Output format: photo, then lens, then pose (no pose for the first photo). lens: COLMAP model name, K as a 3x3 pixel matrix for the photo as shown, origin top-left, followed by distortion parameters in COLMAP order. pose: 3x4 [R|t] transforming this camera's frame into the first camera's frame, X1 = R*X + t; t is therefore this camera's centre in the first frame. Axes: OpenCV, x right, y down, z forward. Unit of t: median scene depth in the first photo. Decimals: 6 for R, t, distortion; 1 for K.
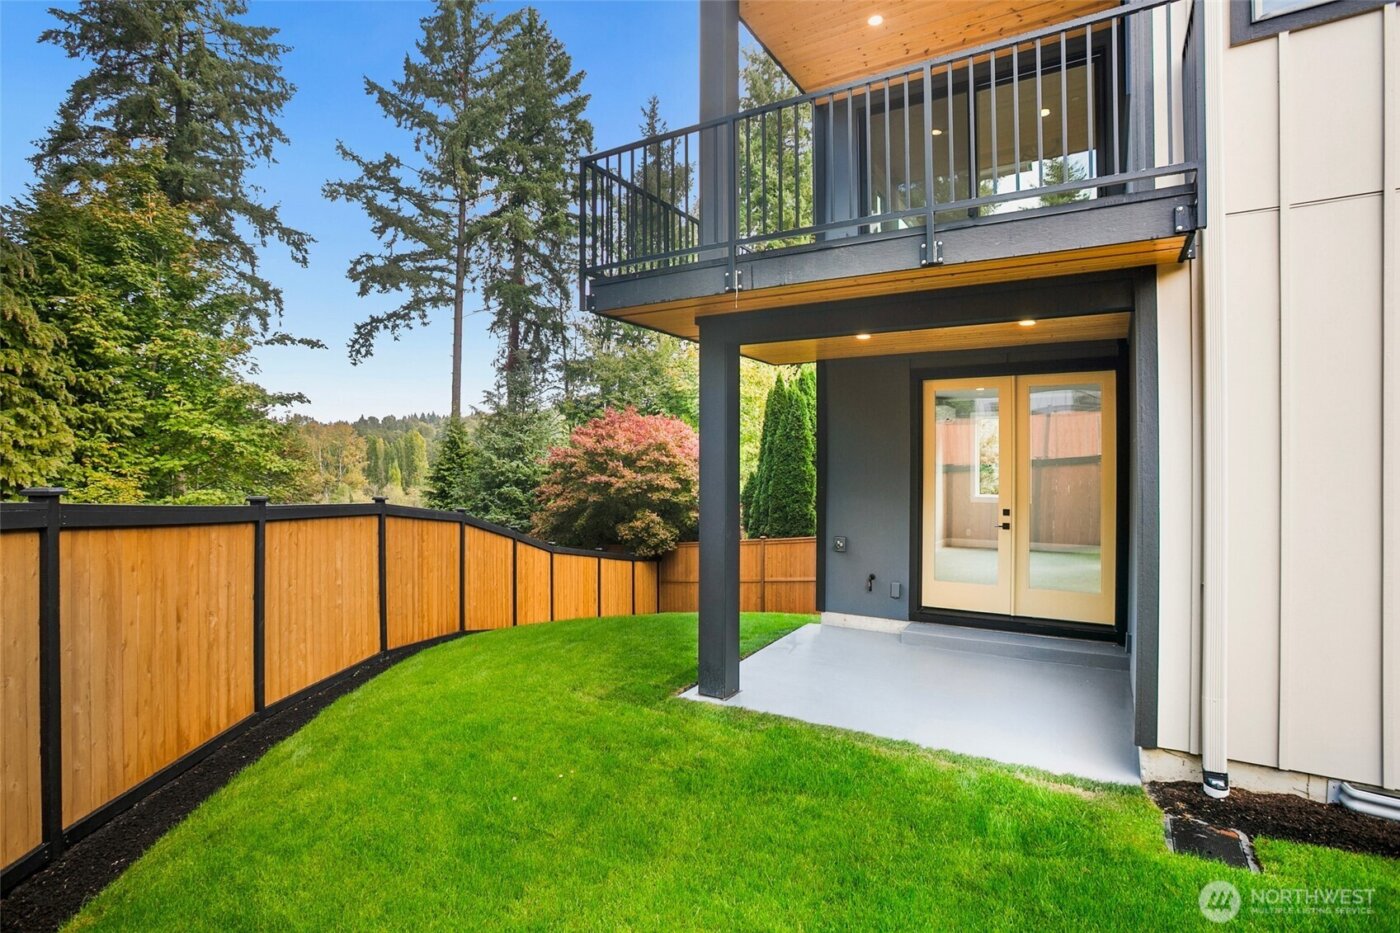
lens RADIAL K [[689.3, 0, 700.0], [0, 689.3, 466.5], [0, 0, 1]] dist [-0.060930, 0.019745]
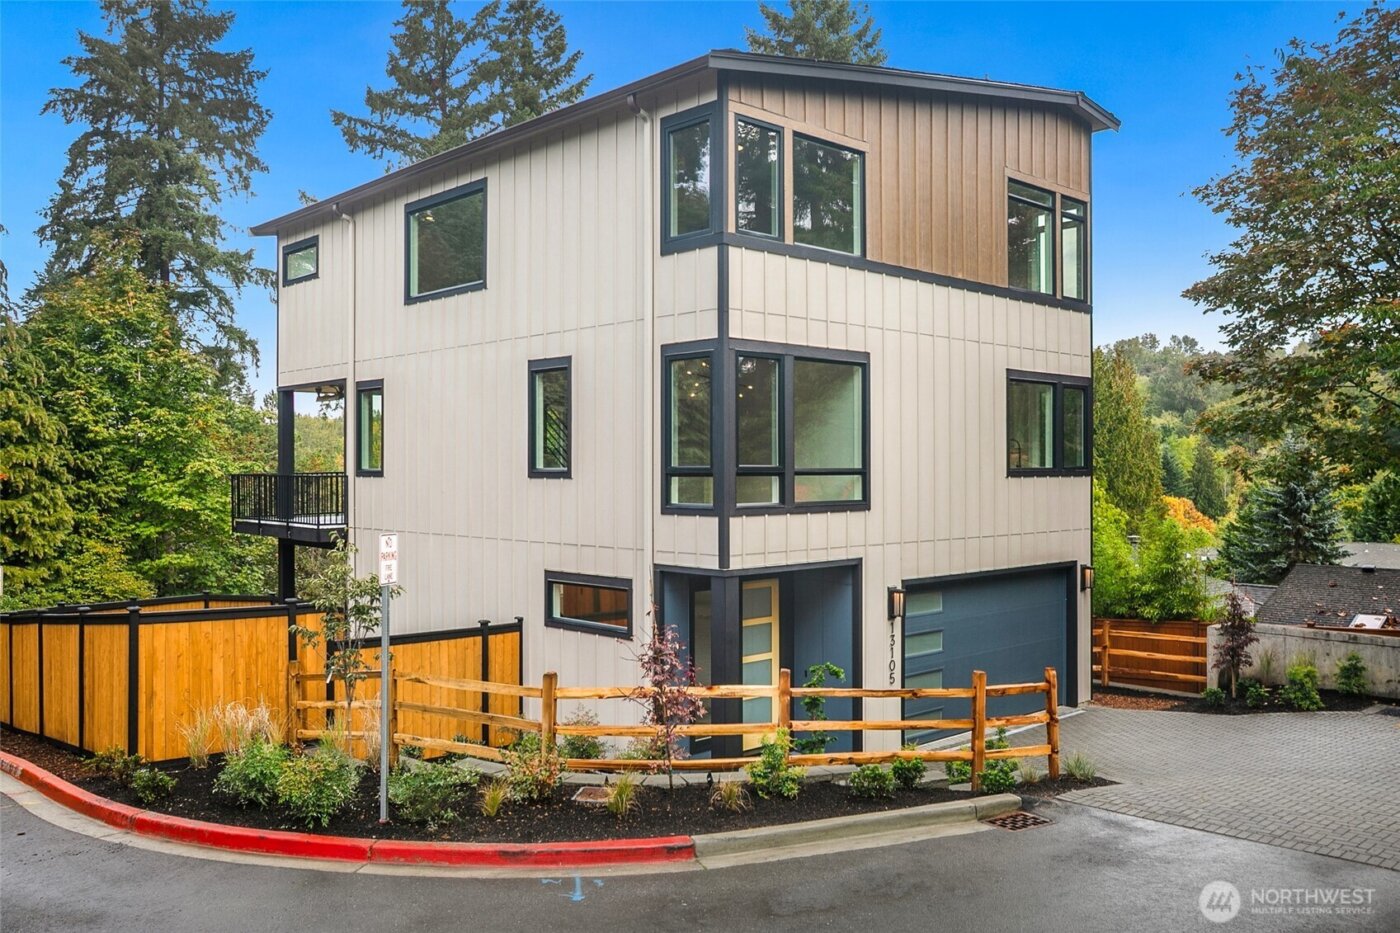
lens RADIAL K [[1170.6, 0, 700.0], [0, 1170.6, 466.5], [0, 0, 1]] dist [-0.007718, -0.007050]
pose [[0.964736, -0.005444, -0.263163, 0.625315], [0.004803, 0.999984, -0.003078, -0.103819], [0.263175, 0.001706, 0.964747, -0.654588]]
